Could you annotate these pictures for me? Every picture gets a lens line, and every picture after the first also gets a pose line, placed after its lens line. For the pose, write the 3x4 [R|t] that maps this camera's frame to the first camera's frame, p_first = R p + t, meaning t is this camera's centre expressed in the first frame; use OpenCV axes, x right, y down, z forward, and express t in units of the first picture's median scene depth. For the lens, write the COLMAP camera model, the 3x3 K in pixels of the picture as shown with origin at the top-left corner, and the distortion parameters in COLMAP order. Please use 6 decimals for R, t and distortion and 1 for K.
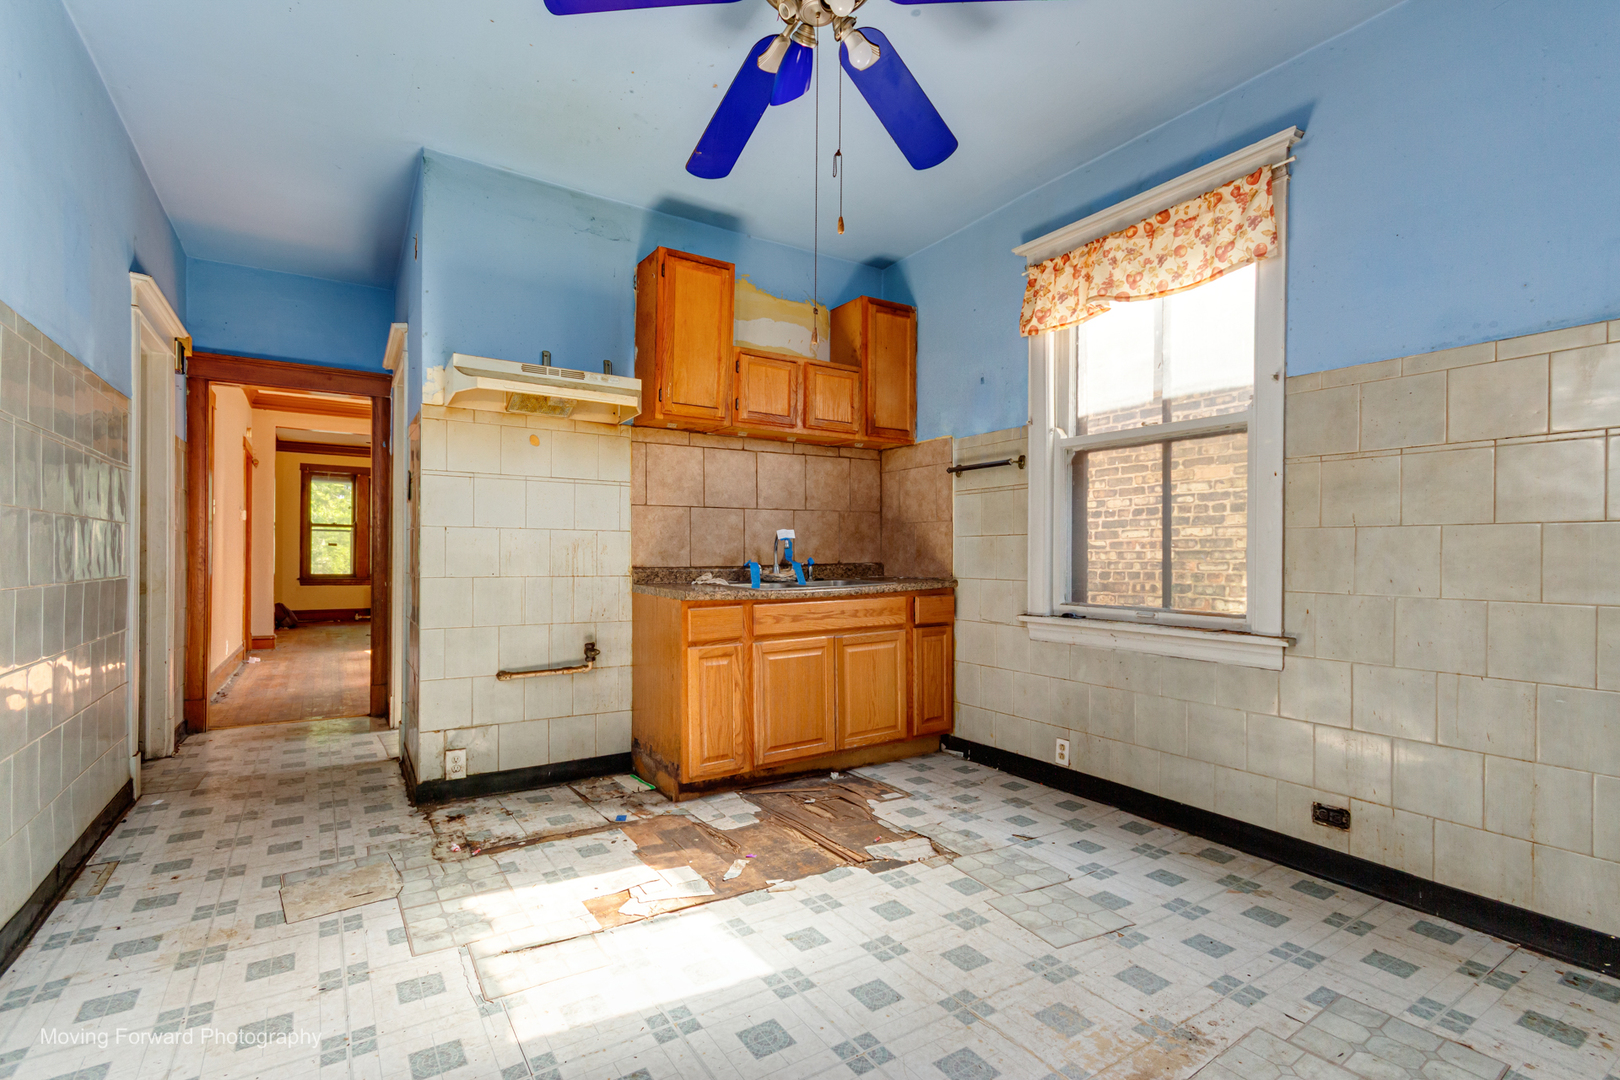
lens RADIAL K [[759.8, 0, 820.3], [0, 759.8, 550.8], [0, 0, 1]] dist [0.008599, -0.001581]
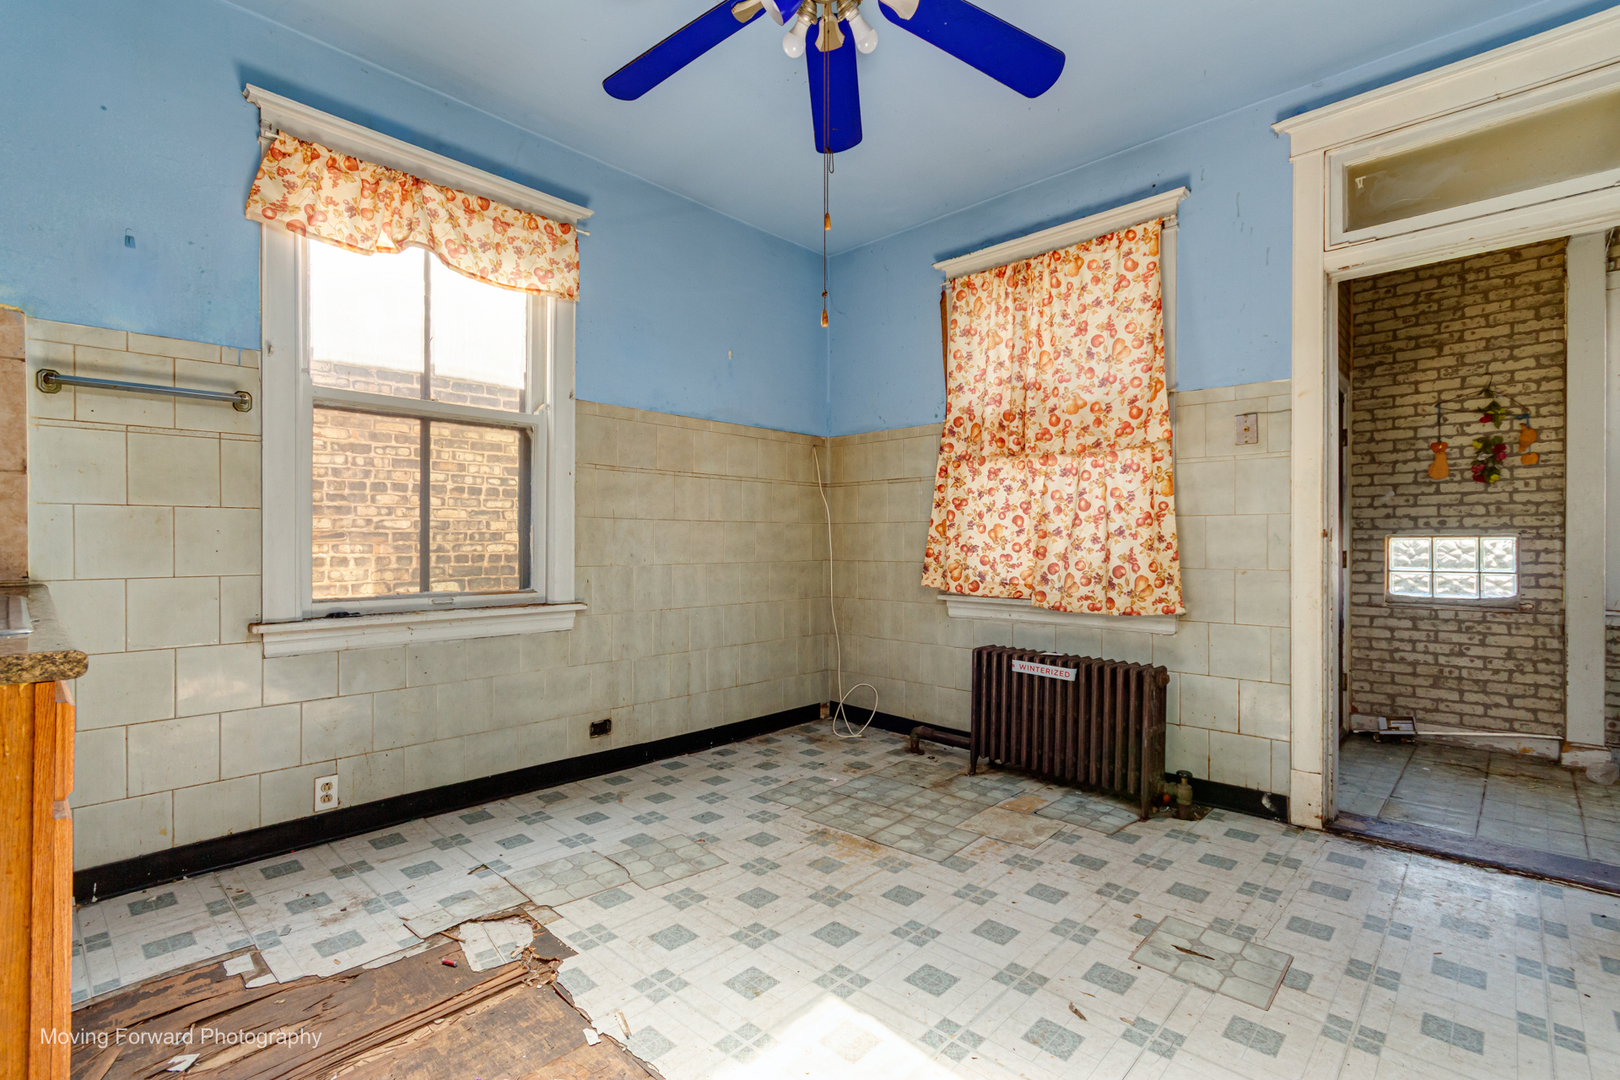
lens RADIAL K [[730.6, 0, 814.5], [0, 730.6, 534.0], [0, 0, 1]] dist [0.002366, 0.000578]
pose [[-0.231878, 0.001392, 0.972744, -0.647446], [-0.008870, 0.999954, -0.003545, -0.000414], [-0.972704, -0.009450, -0.231855, 0.862879]]
